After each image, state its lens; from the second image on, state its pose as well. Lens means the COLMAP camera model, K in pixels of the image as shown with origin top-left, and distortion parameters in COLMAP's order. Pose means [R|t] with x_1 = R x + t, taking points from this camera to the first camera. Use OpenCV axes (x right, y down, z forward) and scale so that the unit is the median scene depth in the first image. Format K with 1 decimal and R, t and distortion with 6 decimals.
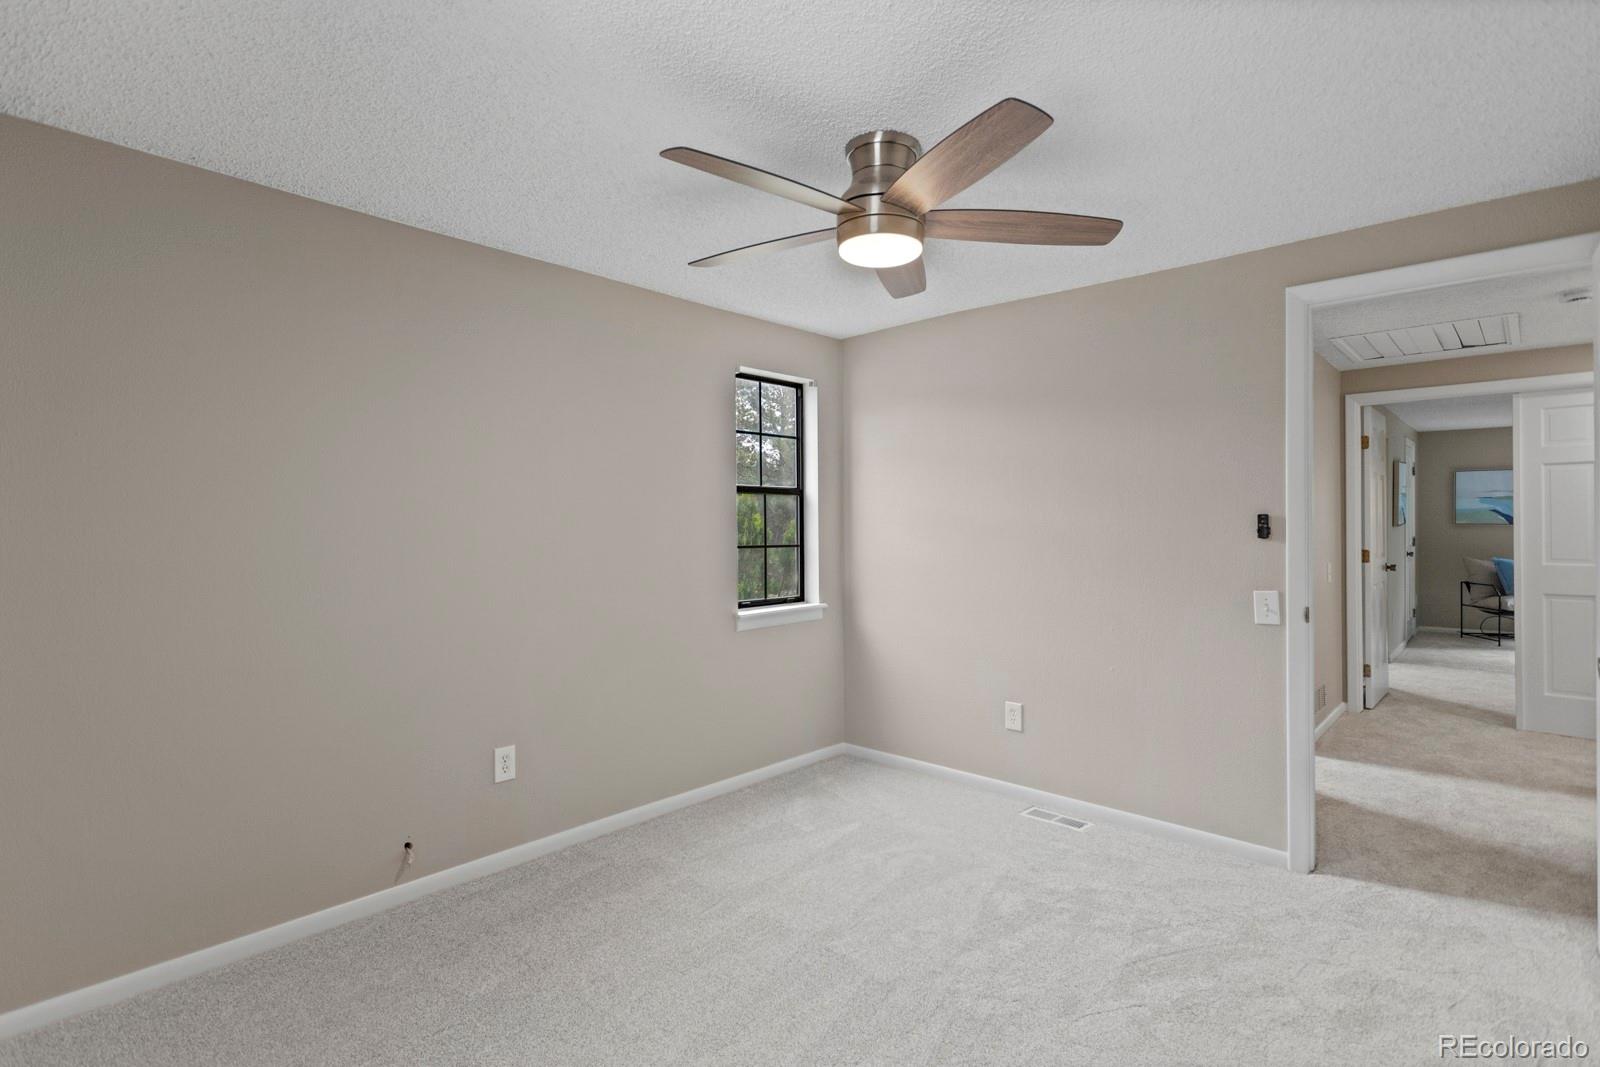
lens RADIAL K [[784.8, 0, 790.6], [0, 784.8, 527.1], [0, 0, 1]] dist [0.005074, 0.003237]
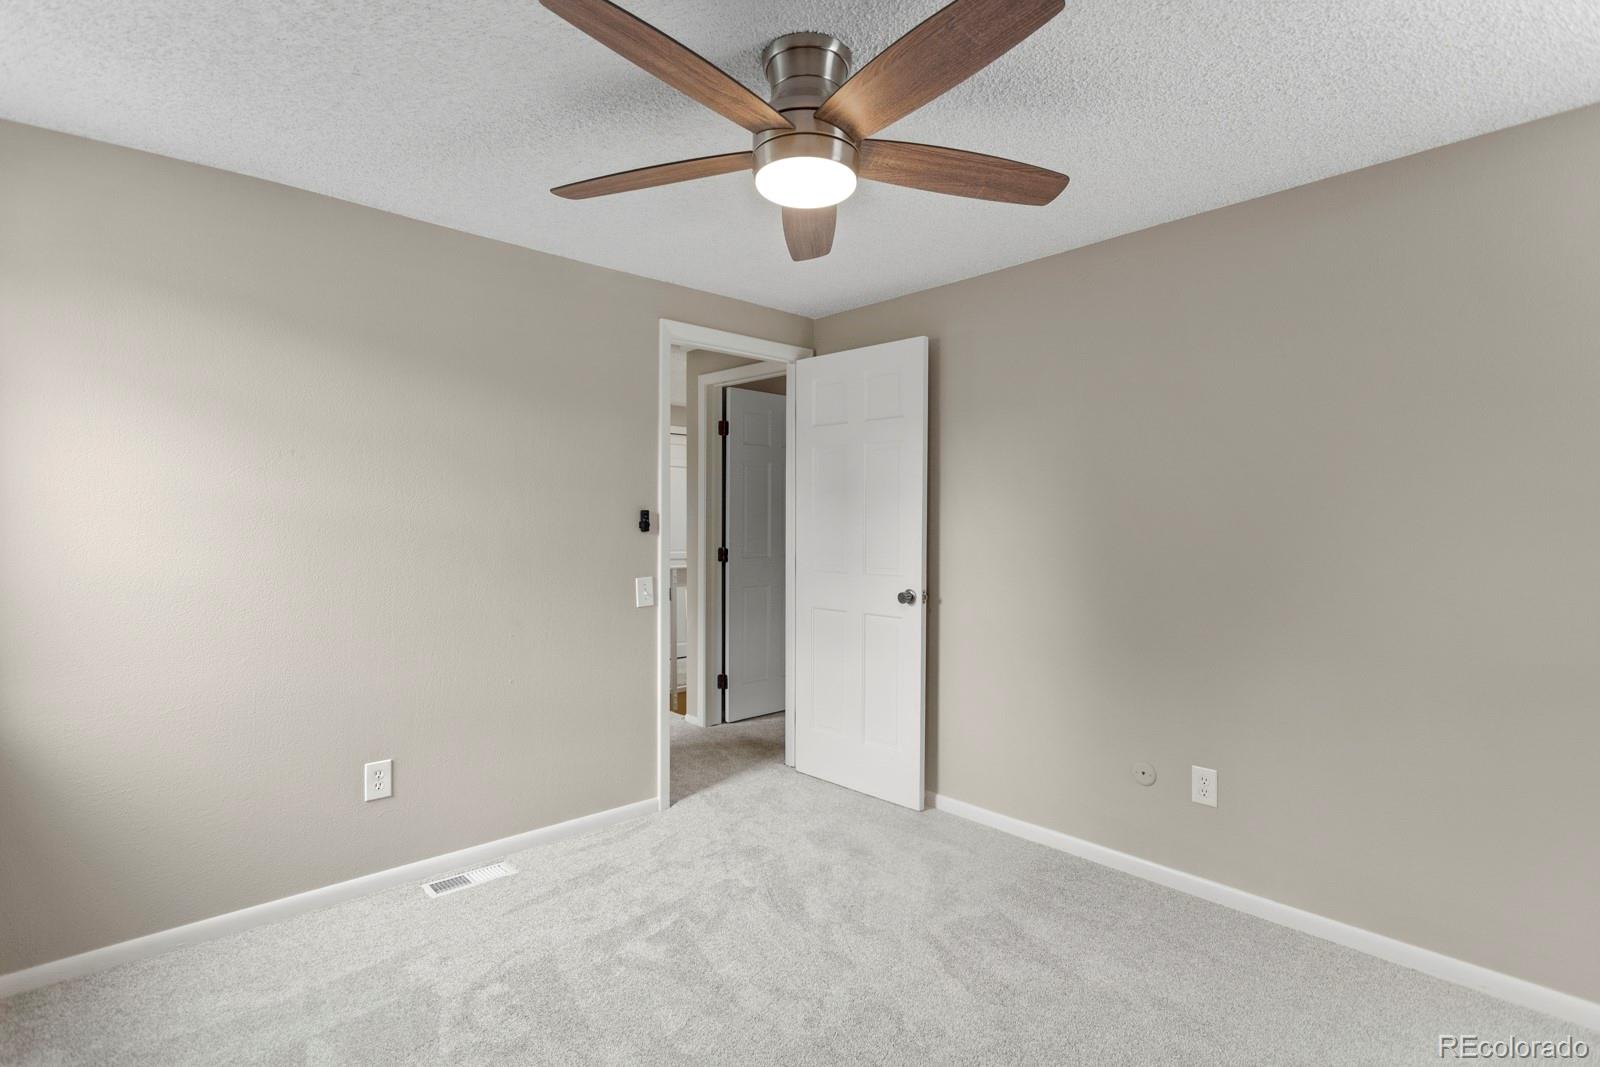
lens RADIAL K [[784.8, 0, 785.1], [0, 784.8, 536.2], [0, 0, 1]] dist [0.005074, 0.003237]
pose [[0.065036, -0.008583, 0.997846, -0.530058], [-0.000318, 0.999963, 0.008621, 0.011153], [-0.997883, -0.000878, 0.065031, 0.731704]]
